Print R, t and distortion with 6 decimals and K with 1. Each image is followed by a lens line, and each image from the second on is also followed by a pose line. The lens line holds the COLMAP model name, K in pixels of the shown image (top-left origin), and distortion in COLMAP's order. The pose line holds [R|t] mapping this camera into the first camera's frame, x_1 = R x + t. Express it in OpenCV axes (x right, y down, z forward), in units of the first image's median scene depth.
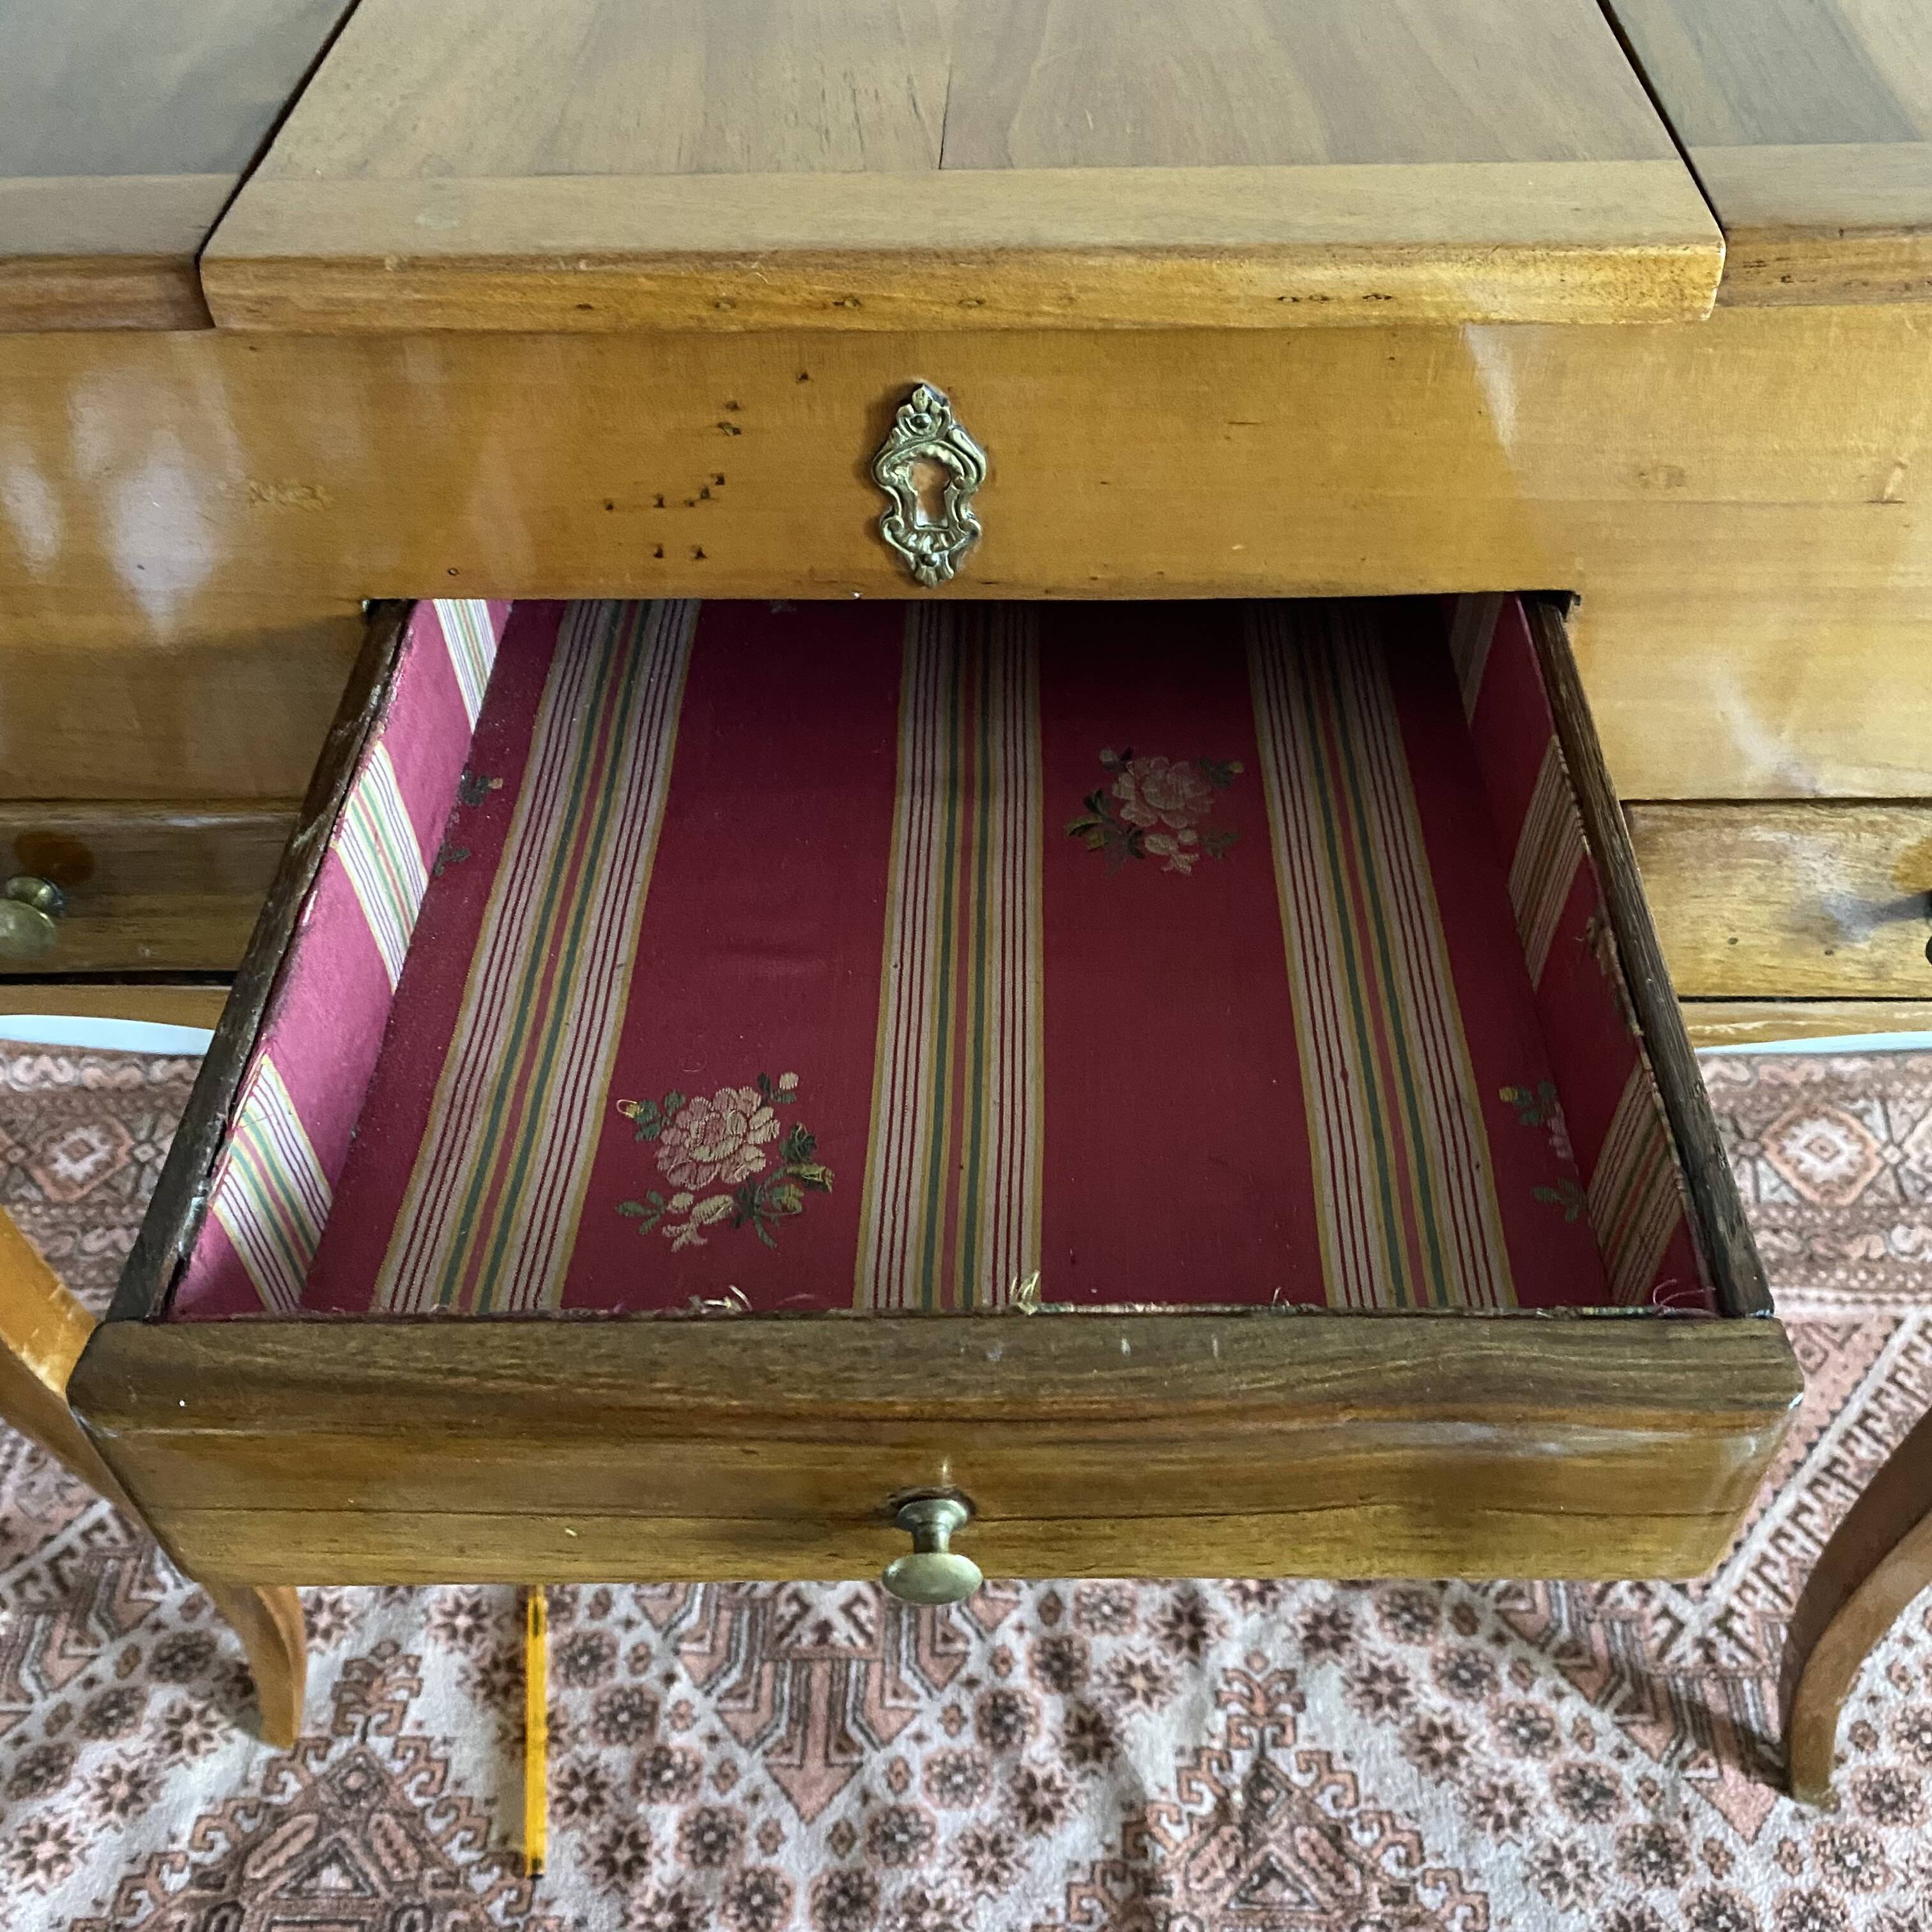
lens RADIAL K [[1913.8, 0, 984.5], [0, 1913.8, 940.0], [0, 0, 1]] dist [-0.005420, 0.000000]
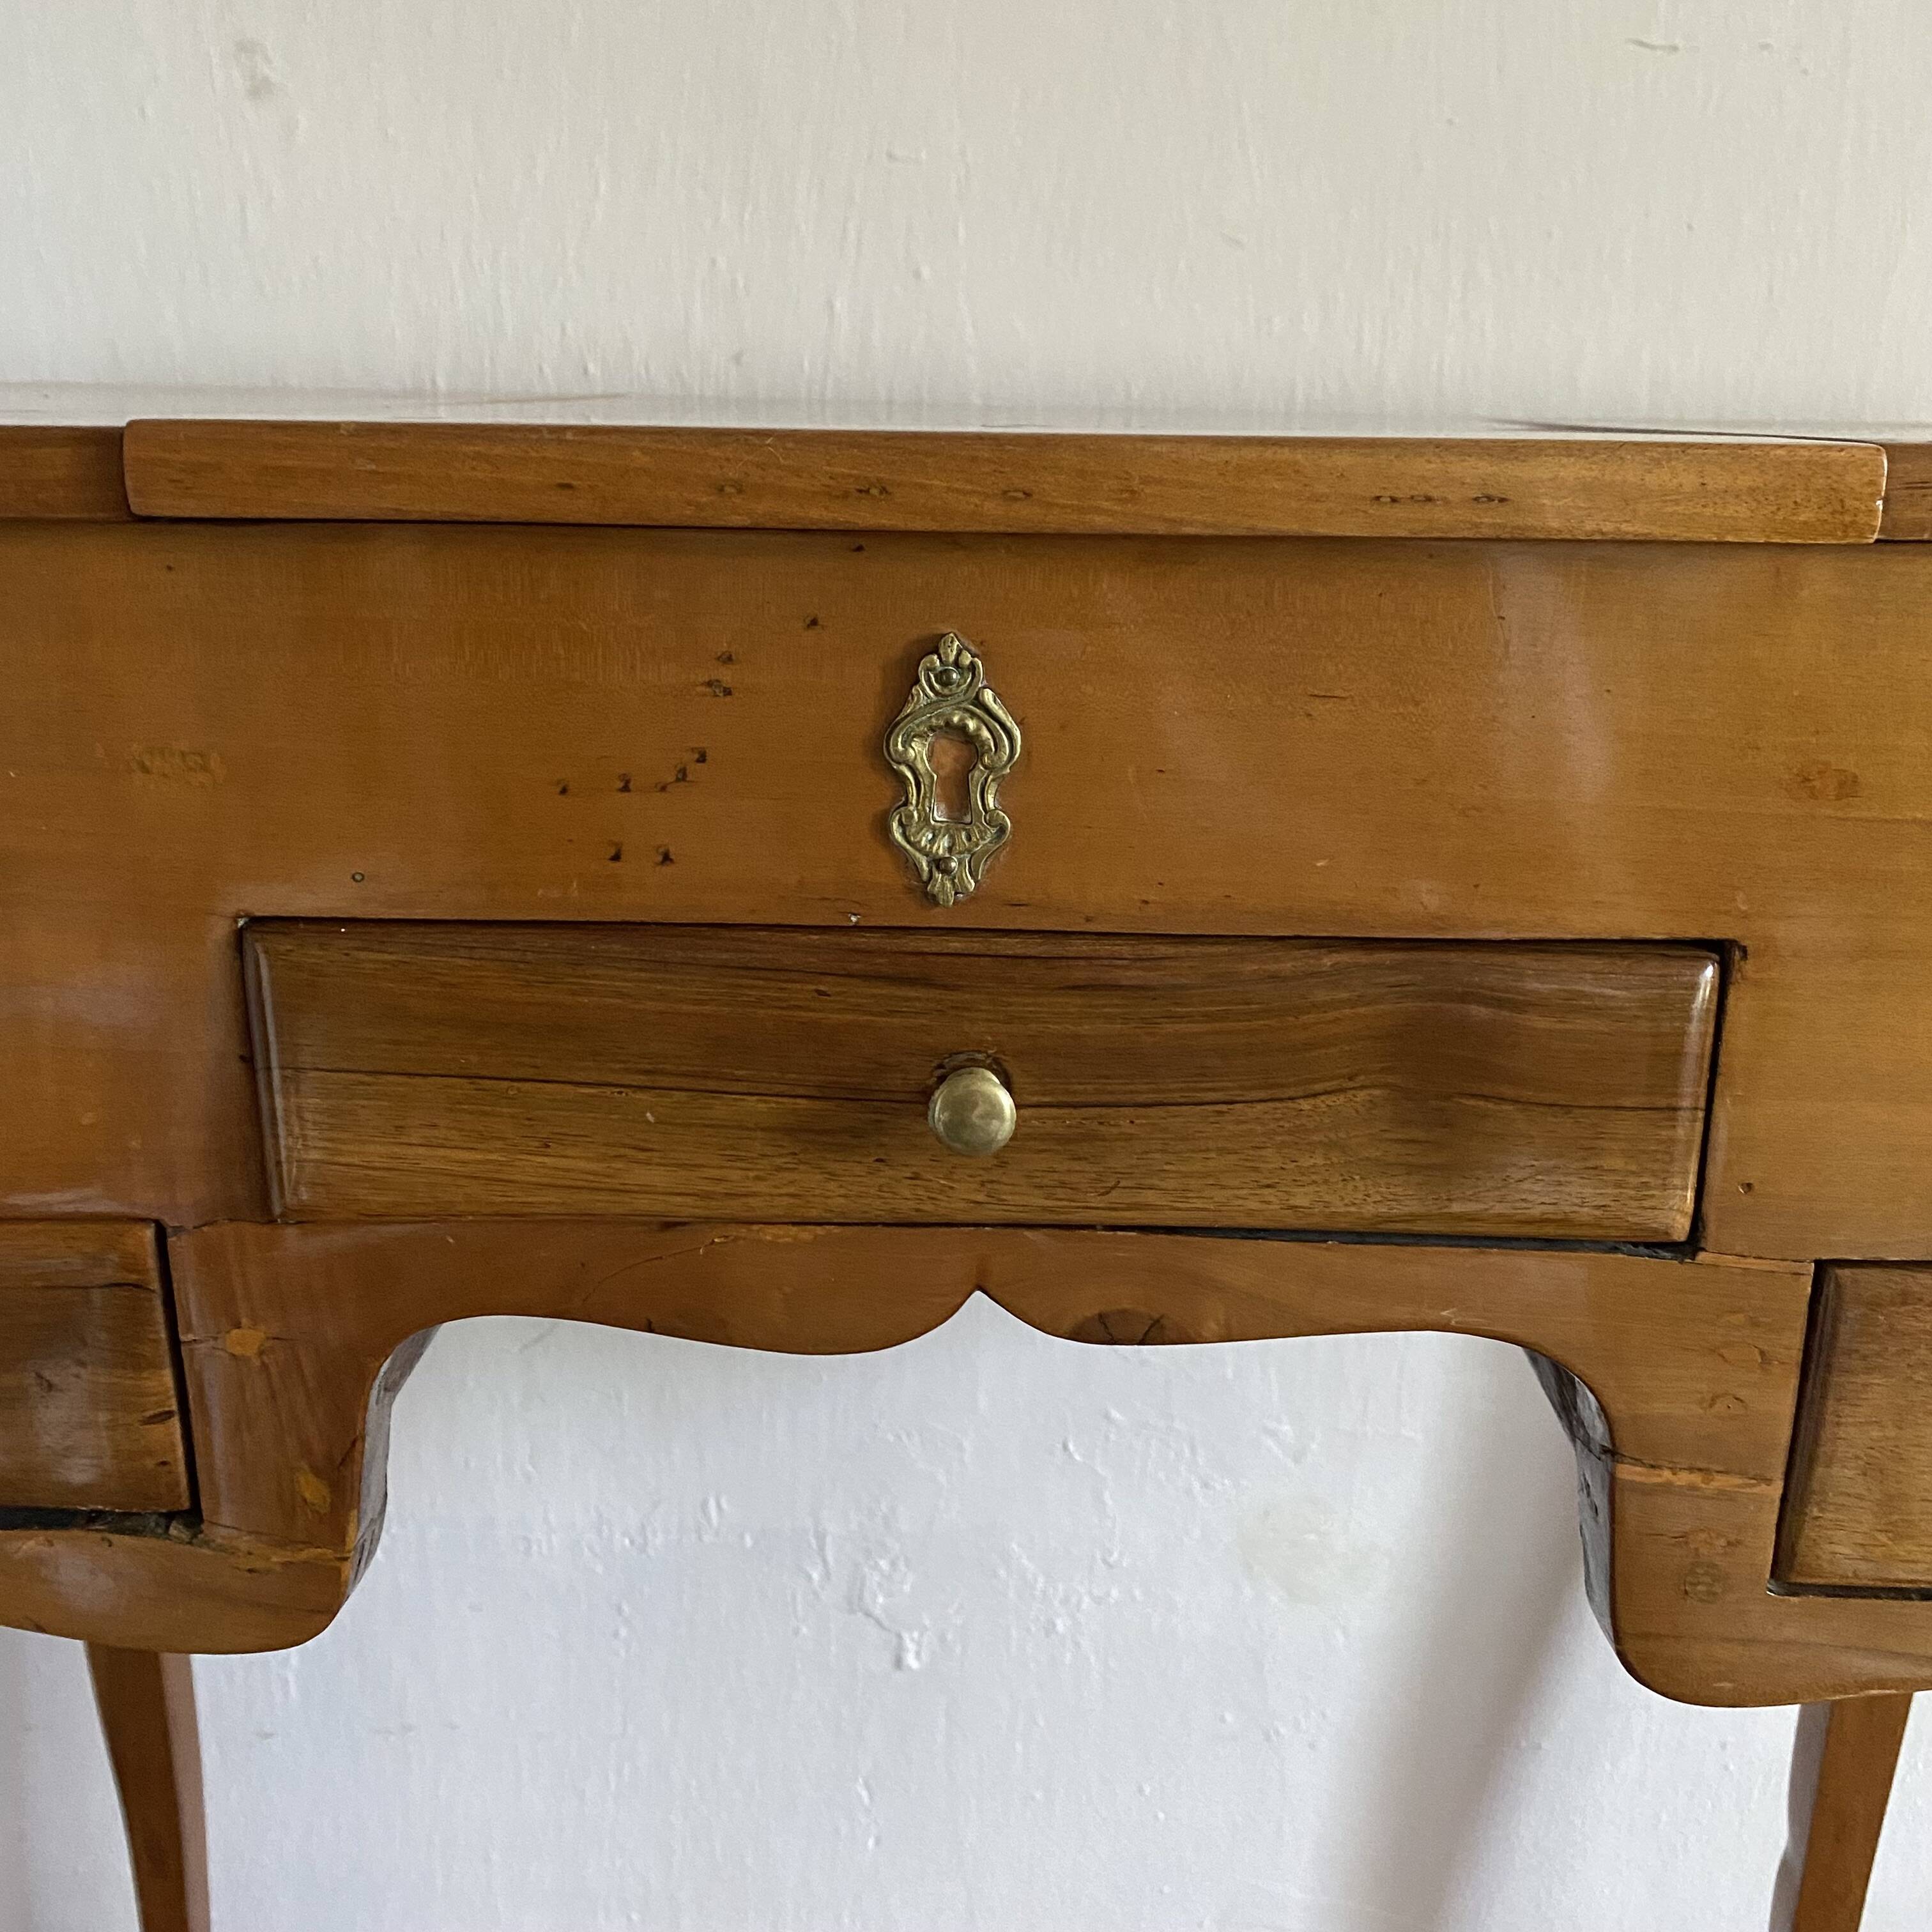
lens RADIAL K [[1913.8, 0, 953.9], [0, 1913.8, 942.9], [0, 0, 1]] dist [-0.005420, 0.000000]
pose [[0.999060, 0.042677, -0.007657, -0.007993], [-0.040518, 0.856072, -0.515266, 0.108446], [-0.015435, 0.515092, 0.856996, 0.148353]]
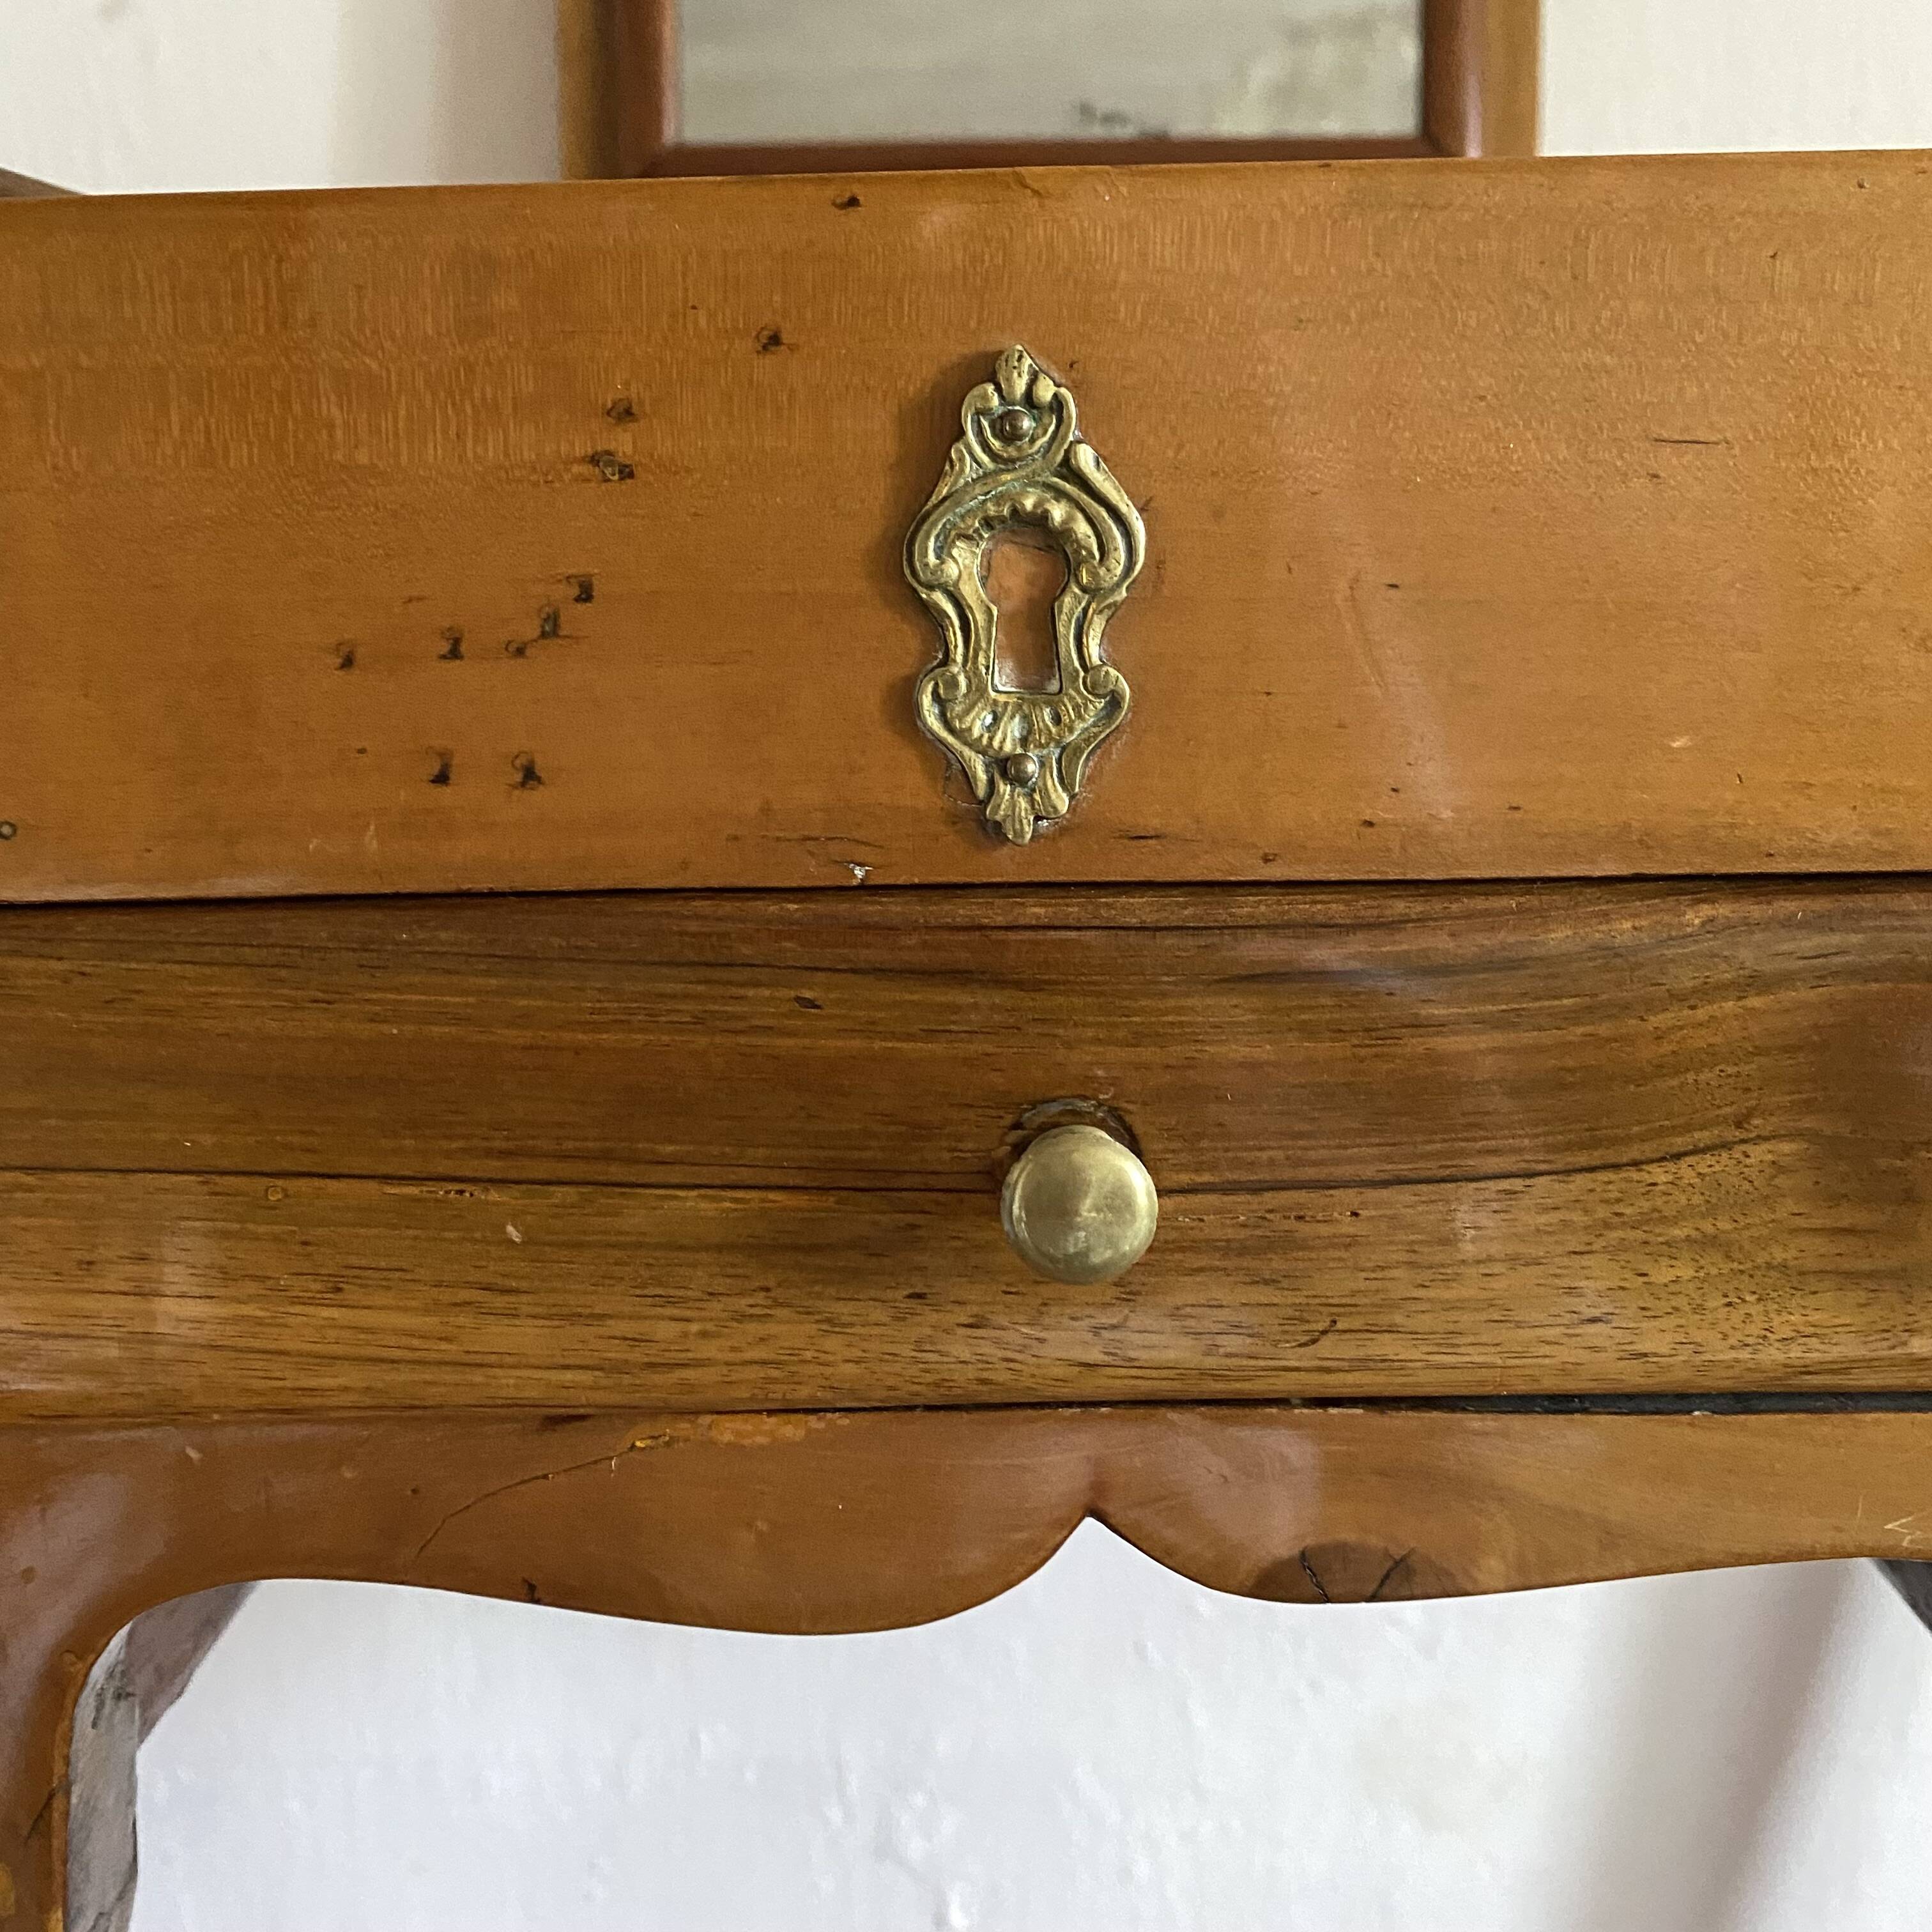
lens RADIAL K [[1913.8, 0, 964.7], [0, 1913.8, 910.9], [0, 0, 1]] dist [-0.005420, 0.000000]
pose [[0.999911, 0.011069, -0.007448, -0.016931], [-0.013334, 0.811212, -0.584600, 0.042480], [-0.000429, 0.584647, 0.811288, 0.292886]]
